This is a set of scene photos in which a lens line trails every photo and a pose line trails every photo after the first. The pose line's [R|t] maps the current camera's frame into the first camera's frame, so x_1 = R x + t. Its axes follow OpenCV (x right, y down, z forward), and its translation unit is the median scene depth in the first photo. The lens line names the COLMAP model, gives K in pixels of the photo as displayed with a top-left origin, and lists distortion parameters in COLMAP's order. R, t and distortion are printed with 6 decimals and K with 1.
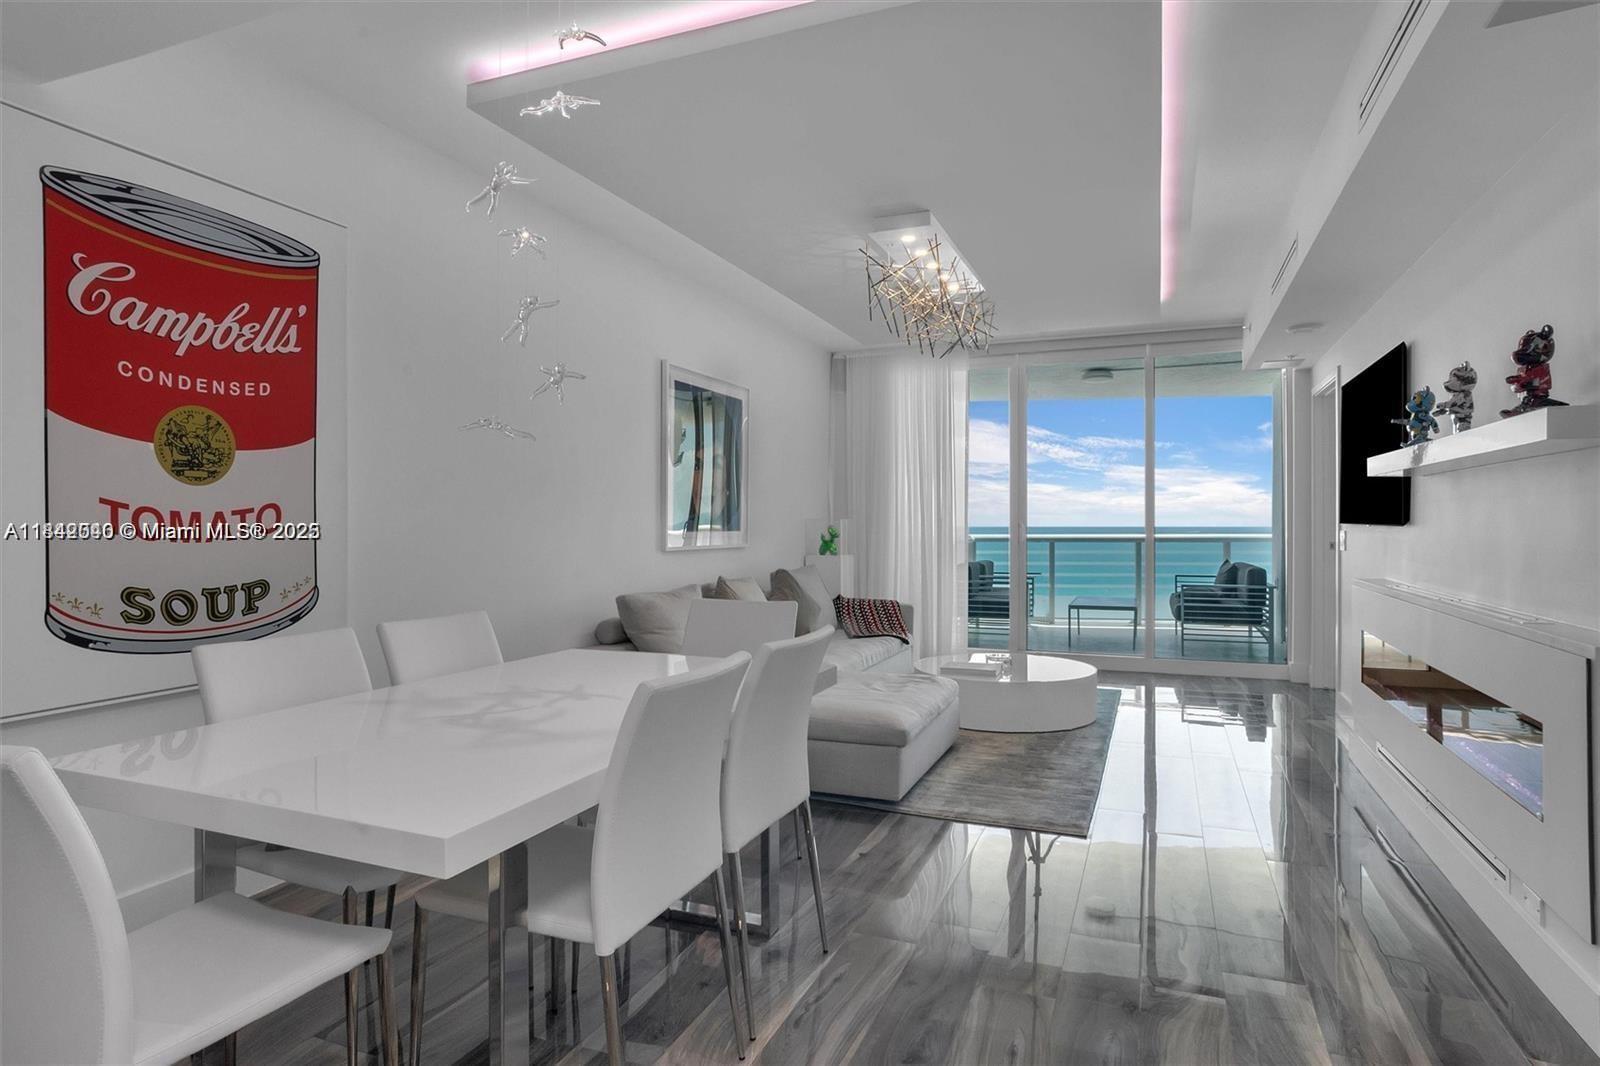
lens RADIAL K [[864.1, 0, 800.0], [0, 864.1, 533.0], [0, 0, 1]] dist [-0.037465, 0.000558]
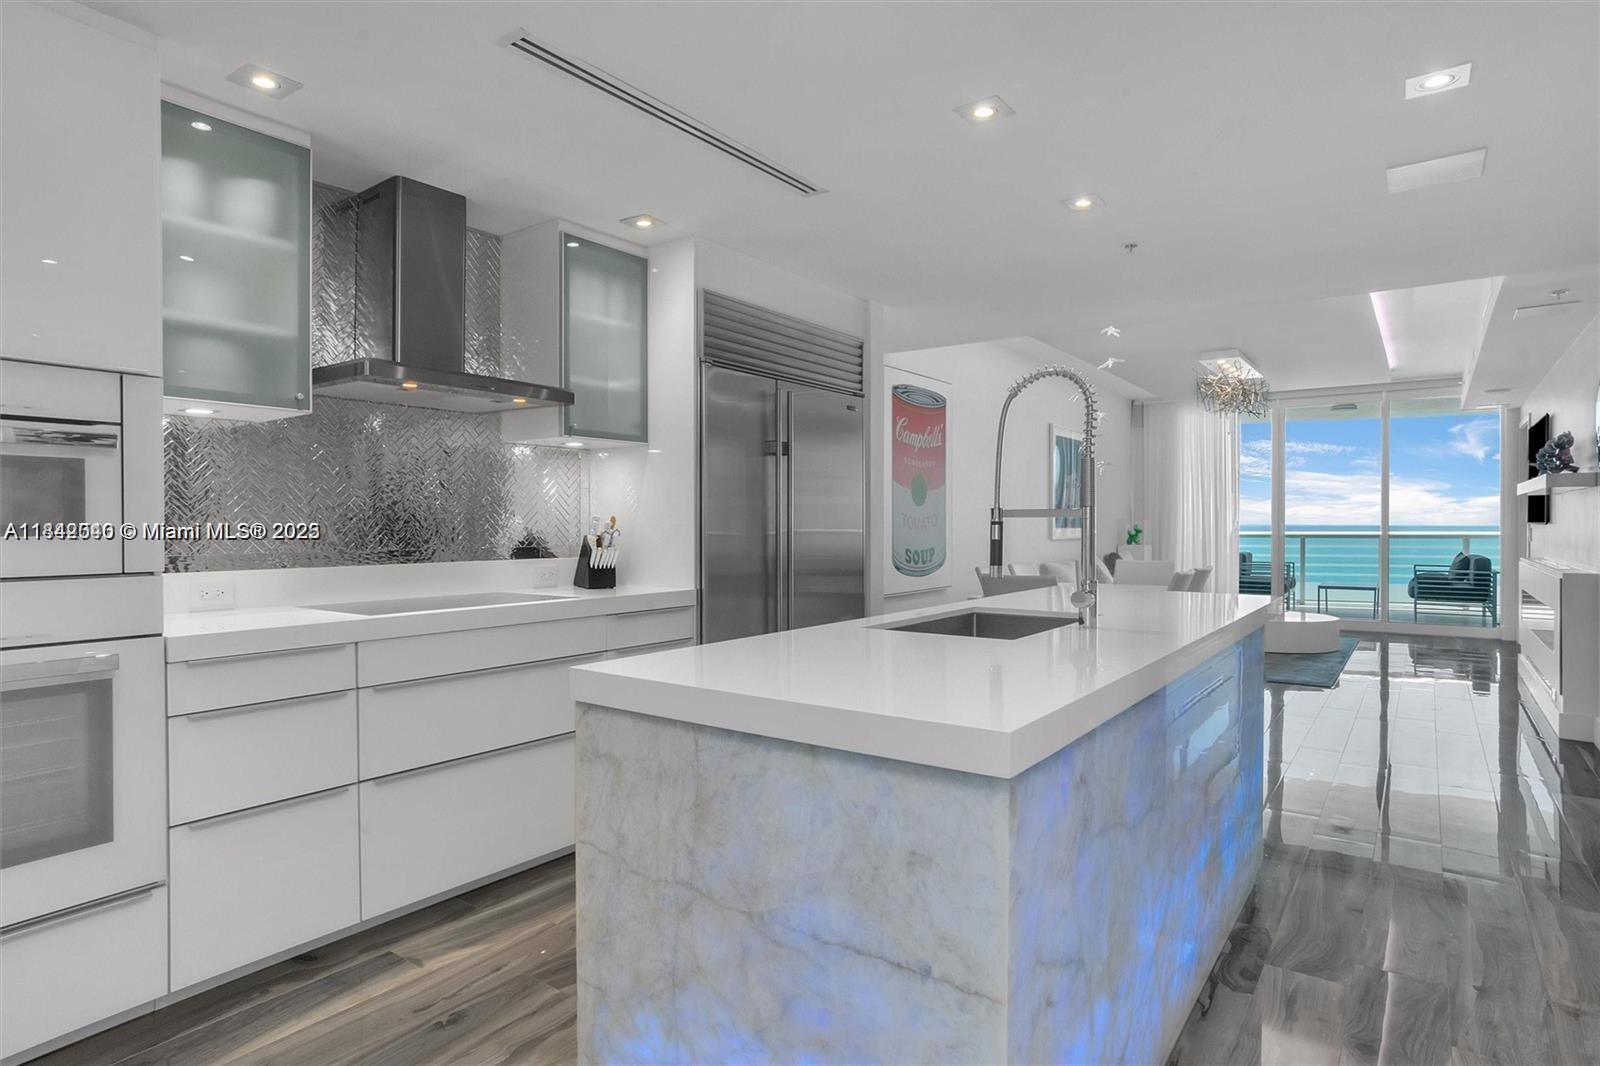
lens RADIAL K [[861.0, 0, 800.0], [0, 861.0, 533.0], [0, 0, 1]] dist [-0.055333, 0.035054]
pose [[0.970449, 0.002947, -0.241290, -0.166903], [-0.002684, 0.999995, 0.001417, 0.005722], [0.241293, -0.000727, 0.970452, -0.518164]]
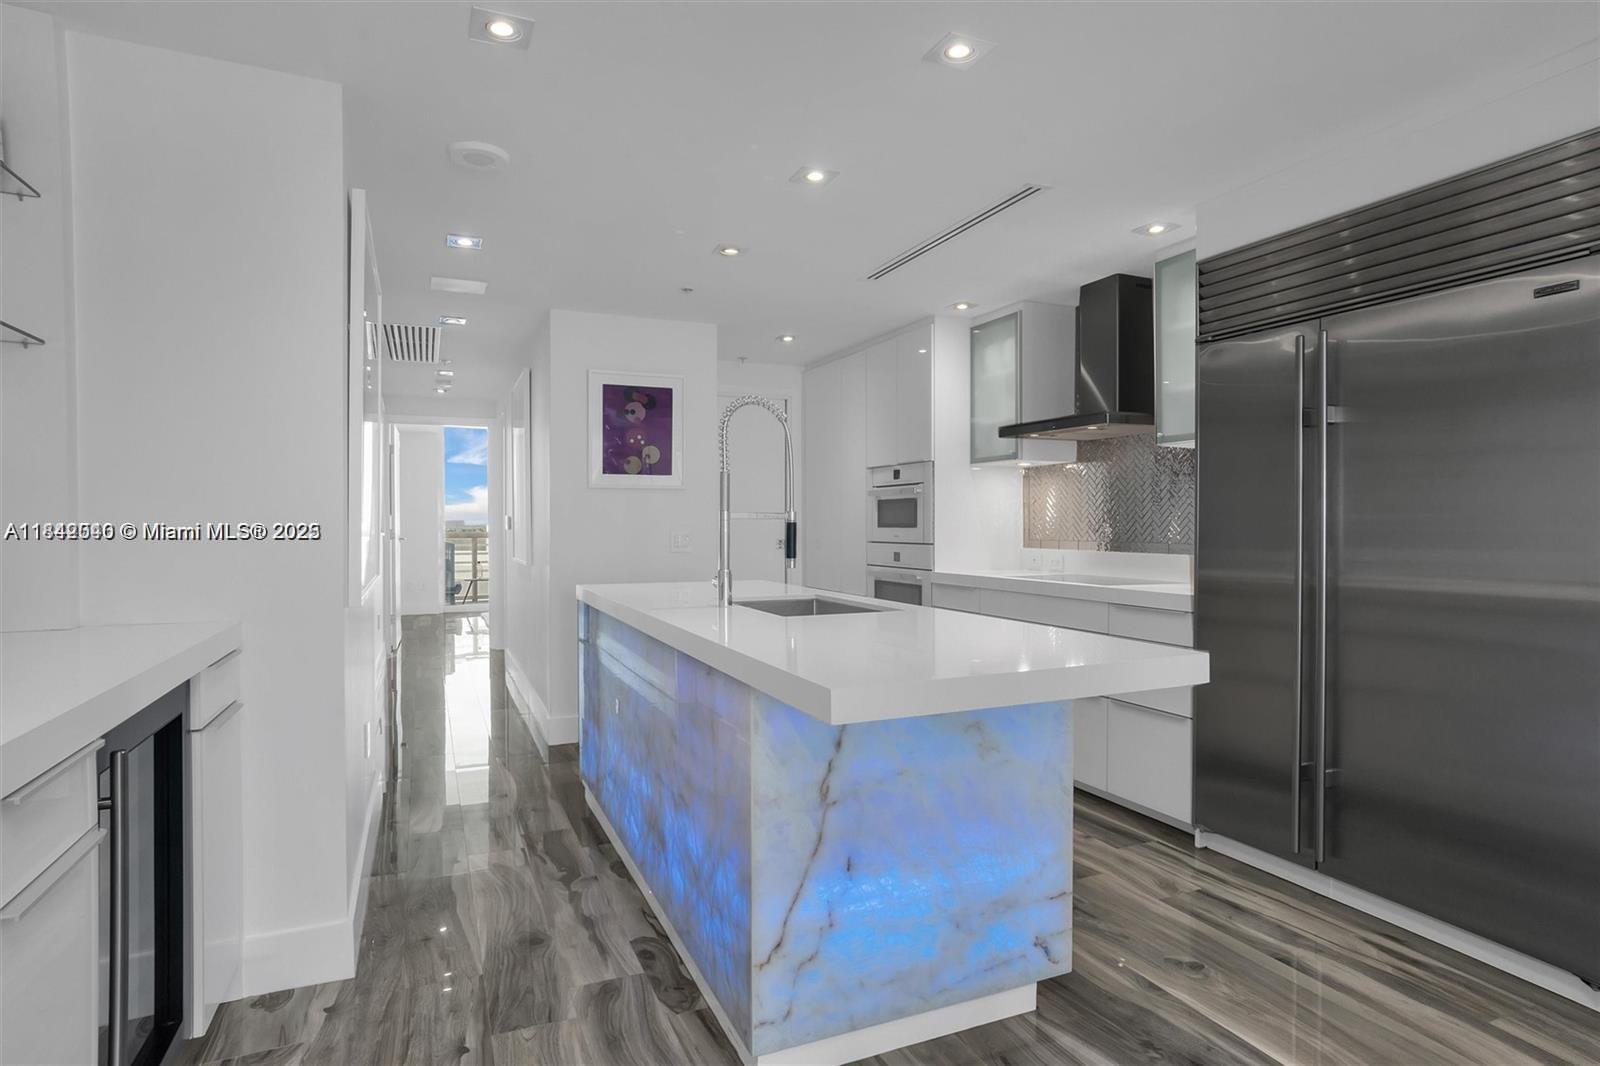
lens RADIAL K [[864.1, 0, 800.0], [0, 864.1, 533.0], [0, 0, 1]] dist [-0.037465, 0.000558]
pose [[-0.691578, 0.007759, -0.722260, 0.121198], [-0.006178, 0.999842, 0.016657, 0.000278], [0.722276, 0.015982, -0.691421, 0.105480]]
